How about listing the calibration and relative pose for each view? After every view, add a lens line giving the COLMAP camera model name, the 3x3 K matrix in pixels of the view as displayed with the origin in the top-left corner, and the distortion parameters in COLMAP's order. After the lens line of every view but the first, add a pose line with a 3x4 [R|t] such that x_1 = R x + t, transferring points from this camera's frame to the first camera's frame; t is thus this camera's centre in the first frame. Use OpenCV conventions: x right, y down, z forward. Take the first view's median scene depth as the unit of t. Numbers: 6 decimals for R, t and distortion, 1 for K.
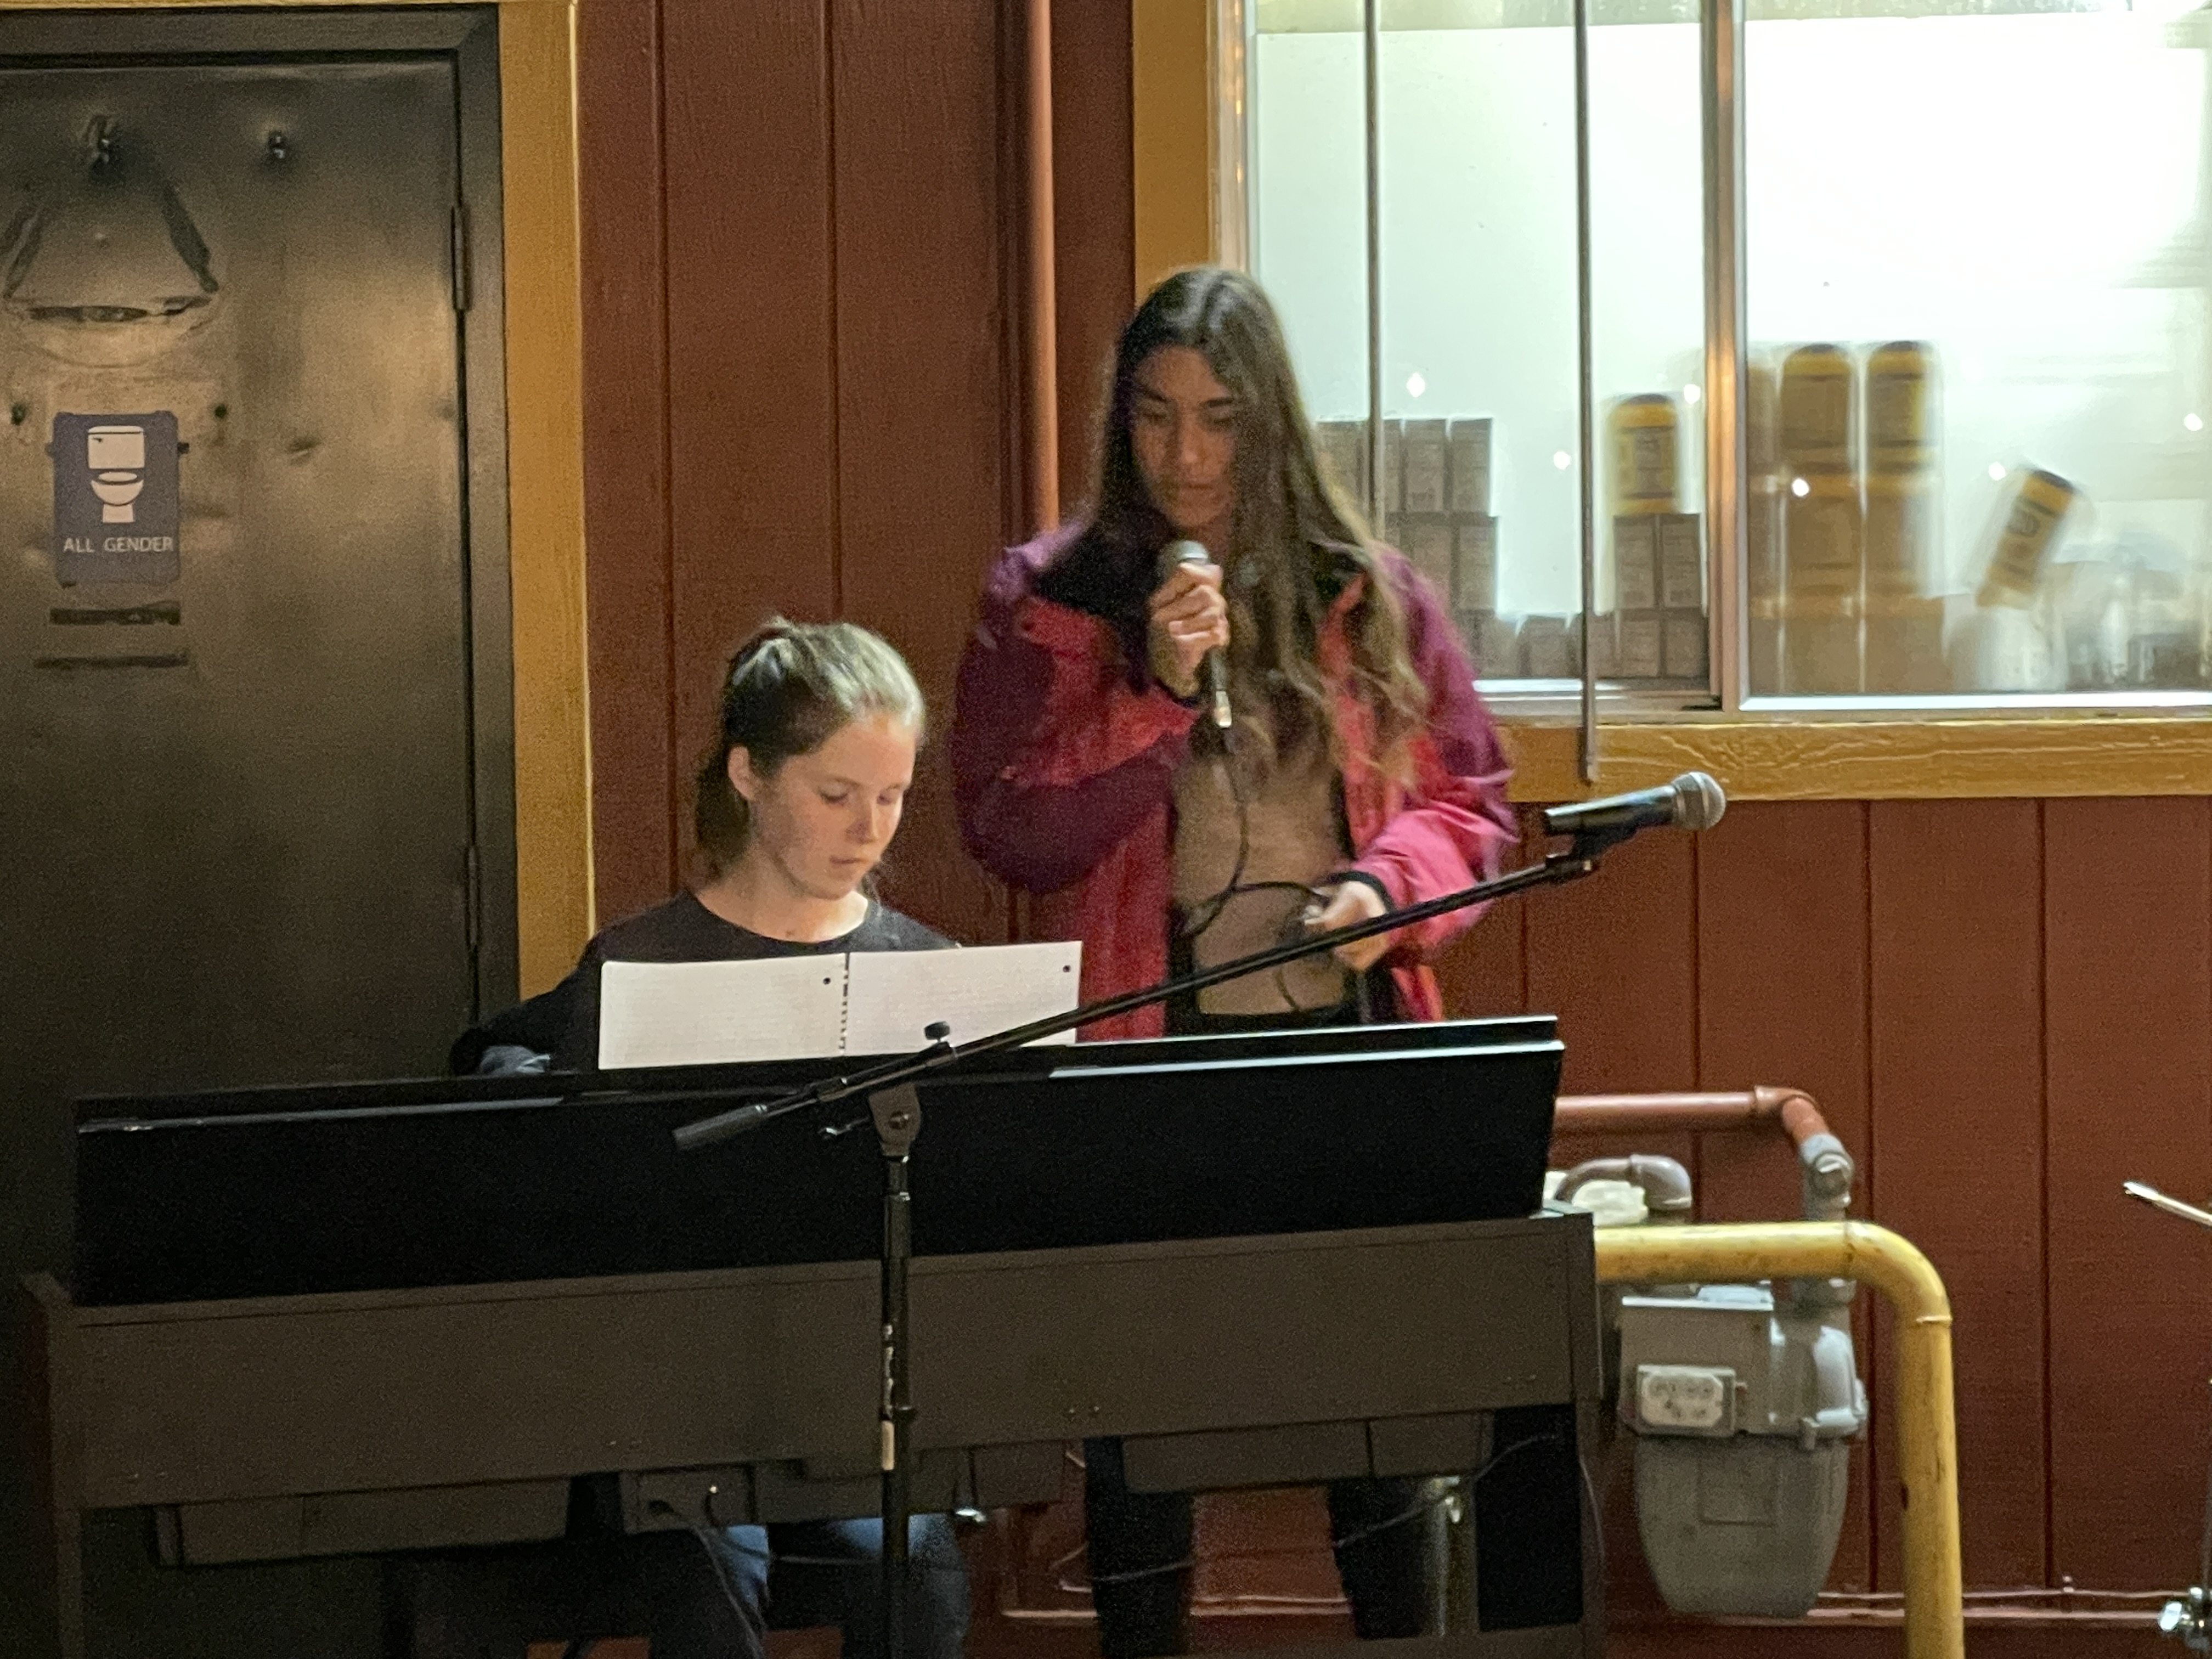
lens RADIAL K [[5997.5, 0, 1106.2], [0, 5997.5, 830.1], [0, 0, 1]] dist [0.073950, 0.000000]
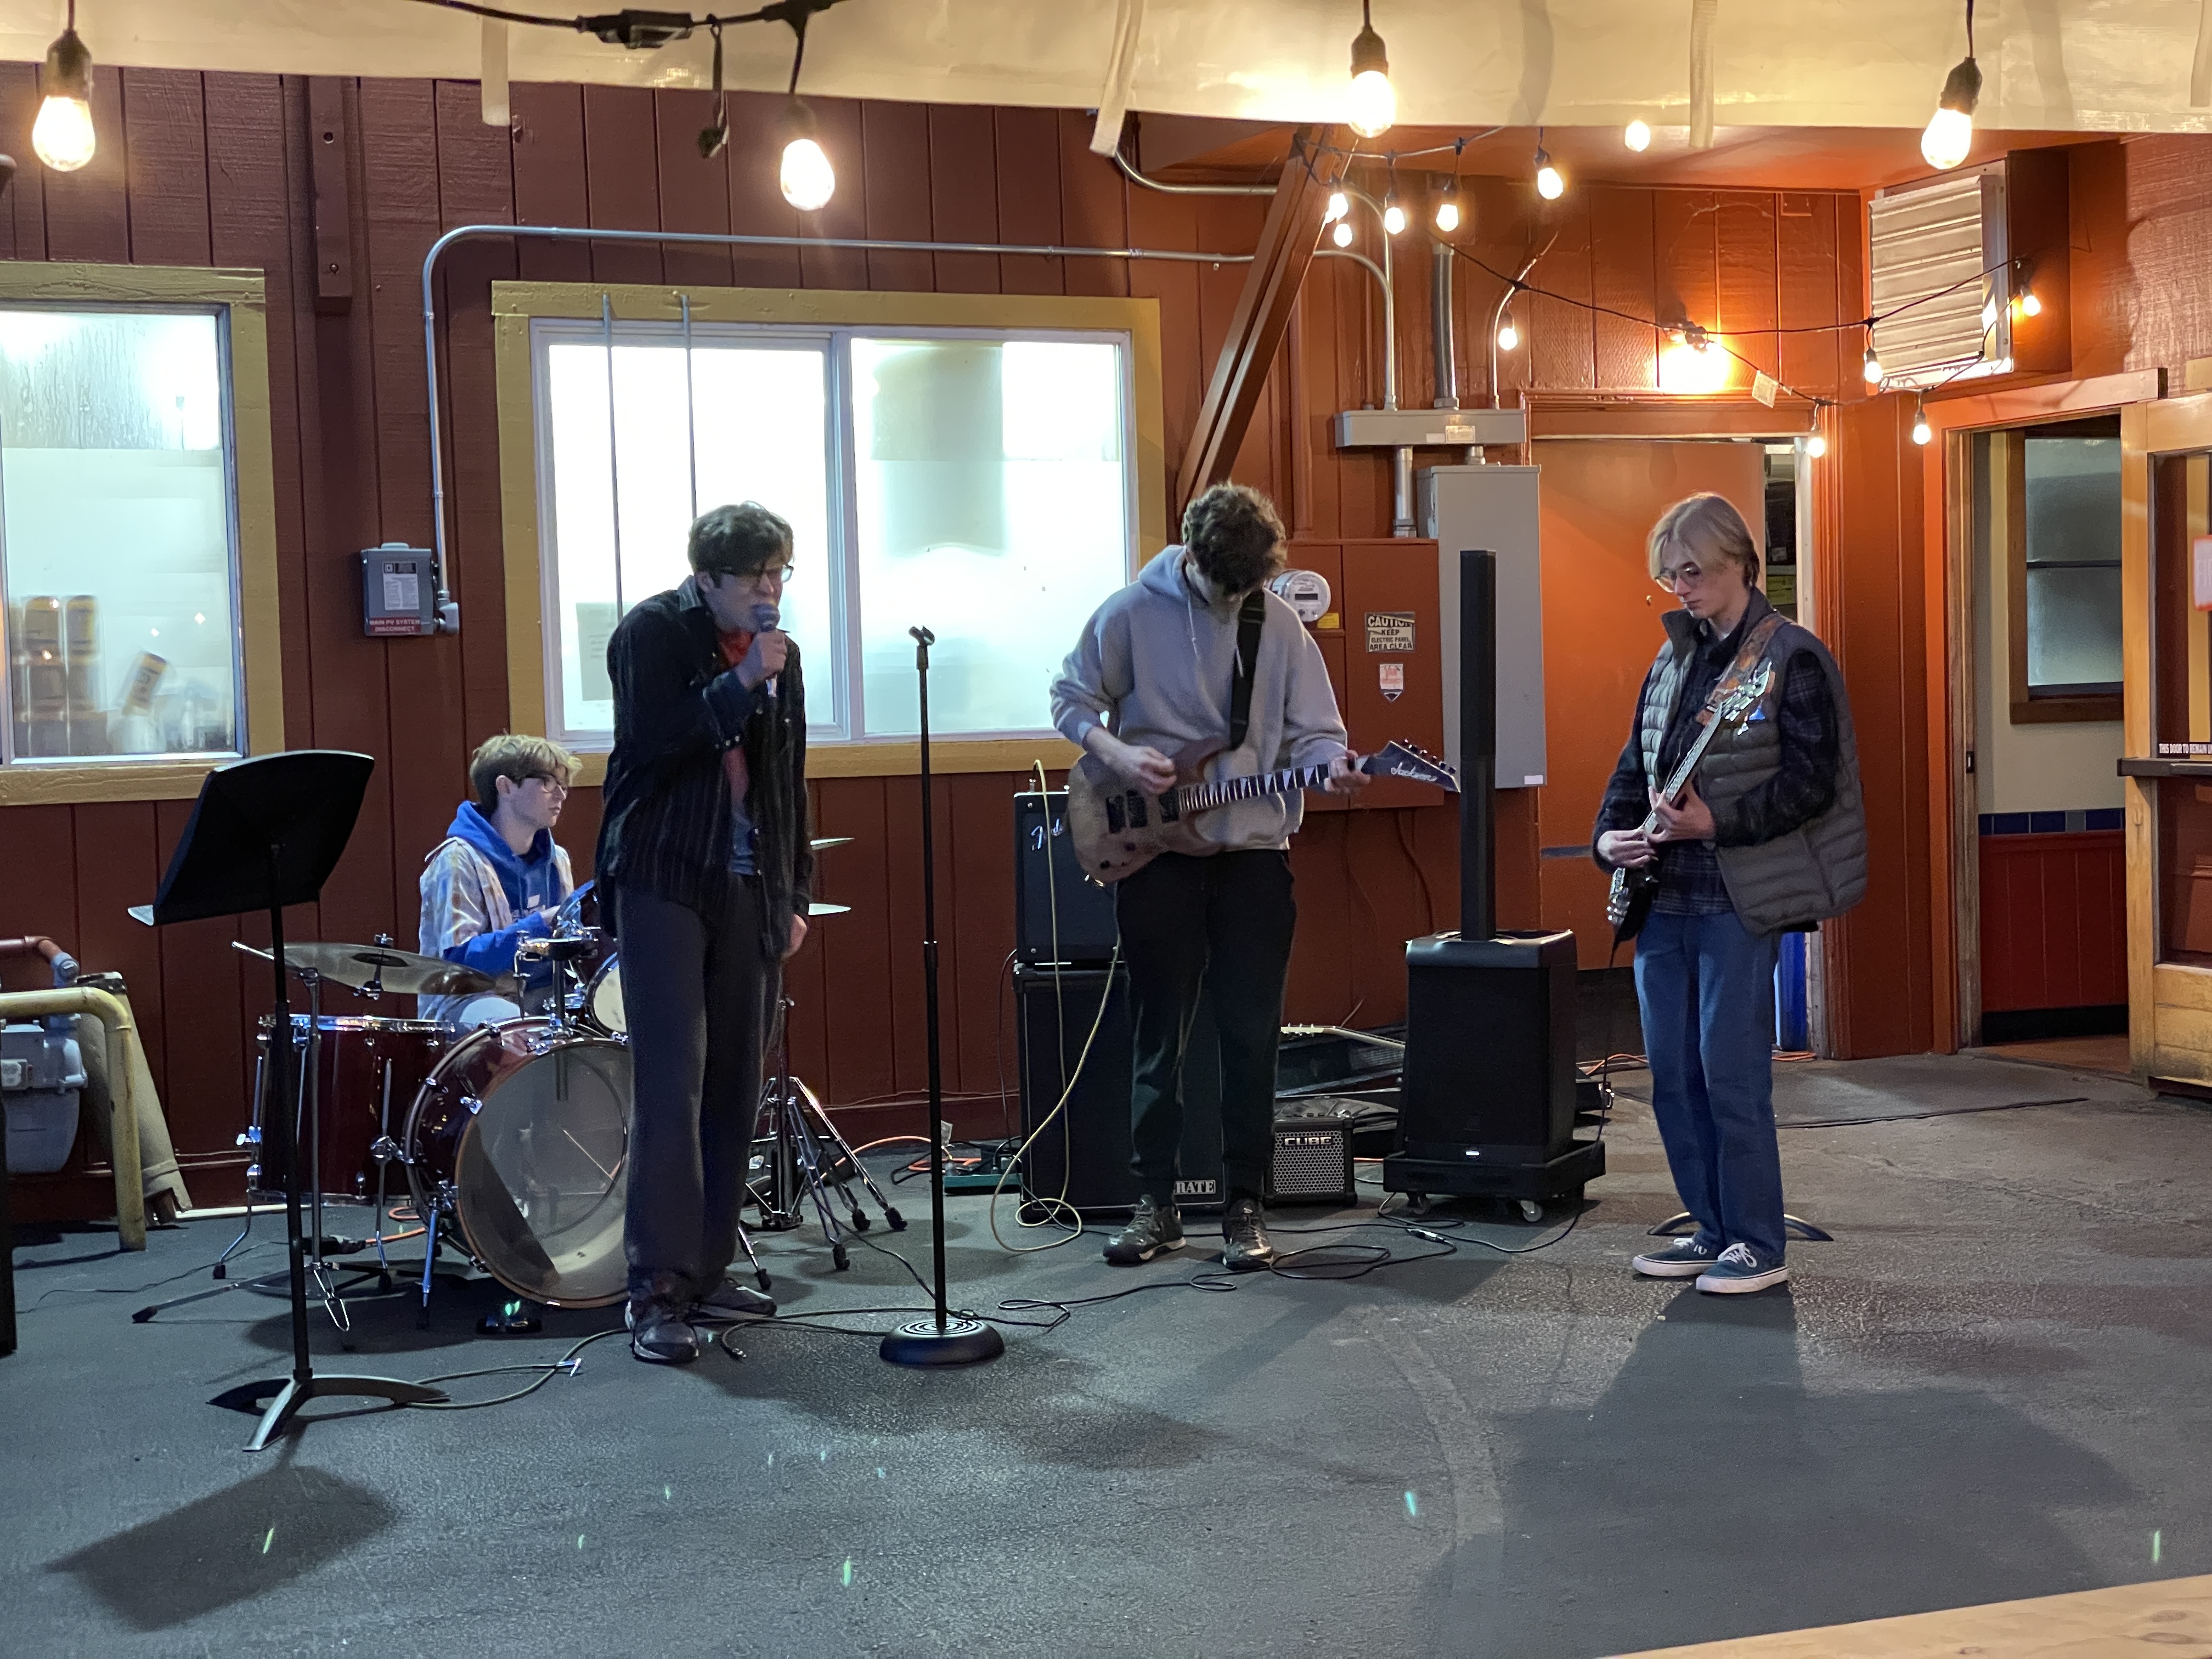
lens RADIAL K [[3354.8, 0, 1104.2], [0, 3354.8, 844.0], [0, 0, 1]] dist [0.107028, 0.000000]
pose [[0.899358, -0.034046, 0.435884, -0.077060], [0.031500, 0.999418, 0.013069, 0.005603], [-0.436076, 0.001977, 0.899908, -0.290607]]
